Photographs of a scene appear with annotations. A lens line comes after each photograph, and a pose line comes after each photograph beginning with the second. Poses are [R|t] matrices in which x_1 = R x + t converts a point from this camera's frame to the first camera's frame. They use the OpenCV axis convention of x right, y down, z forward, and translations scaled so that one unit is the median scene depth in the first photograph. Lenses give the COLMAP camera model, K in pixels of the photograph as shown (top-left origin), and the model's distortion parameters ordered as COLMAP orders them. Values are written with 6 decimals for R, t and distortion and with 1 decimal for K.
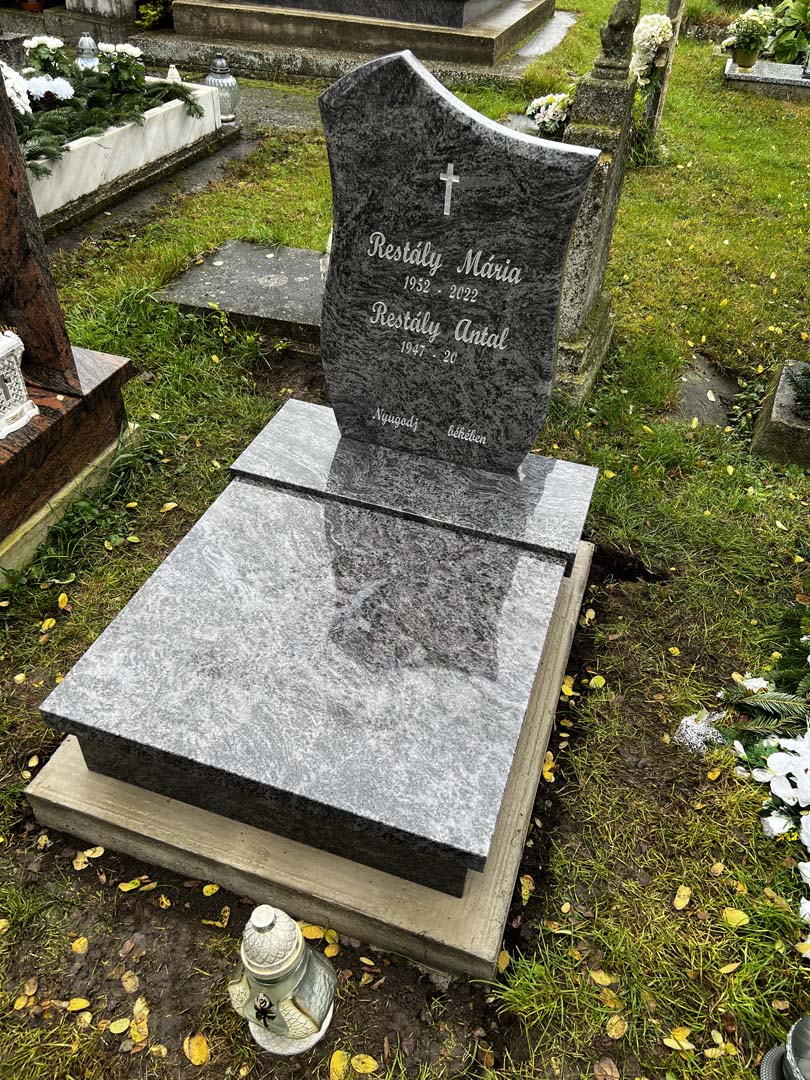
lens RADIAL K [[817.5, 0, 411.0], [0, 817.5, 542.2], [0, 0, 1]] dist [0.030924, -0.039838]
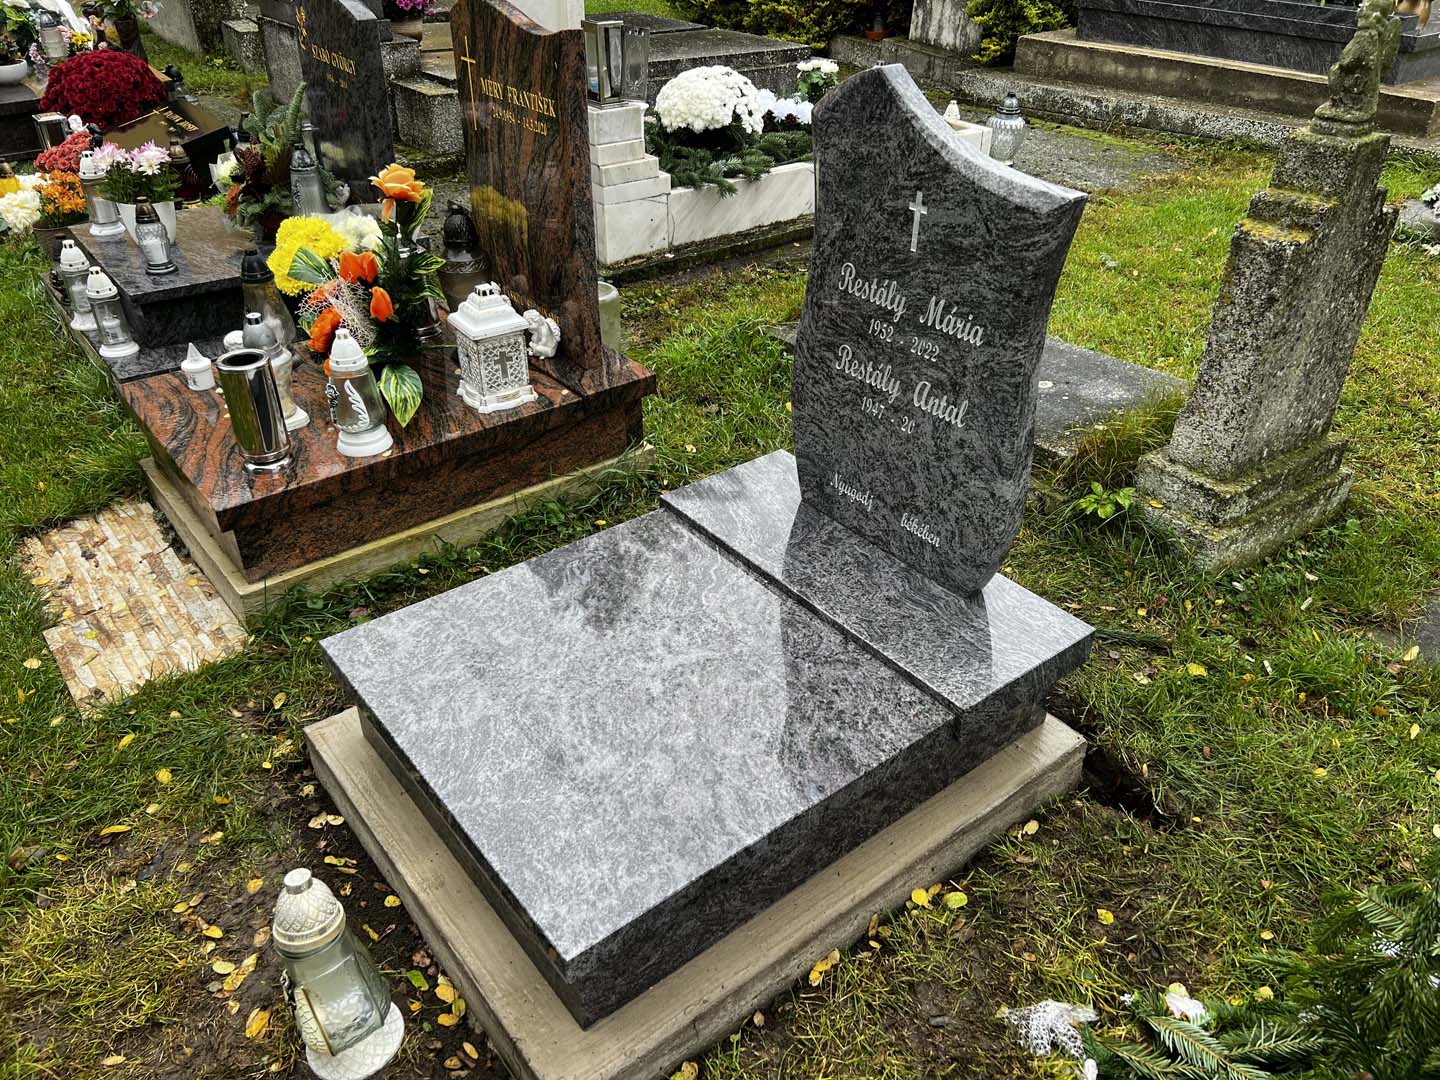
lens RADIAL K [[1090.0, 0, 733.1], [0, 1090.0, 539.3], [0, 0, 1]] dist [0.030924, -0.039838]
pose [[0.836452, 0.260336, -0.482258, 0.422078], [-0.333541, 0.940055, -0.071045, 0.009222], [0.434854, 0.220279, 0.873144, 0.023644]]
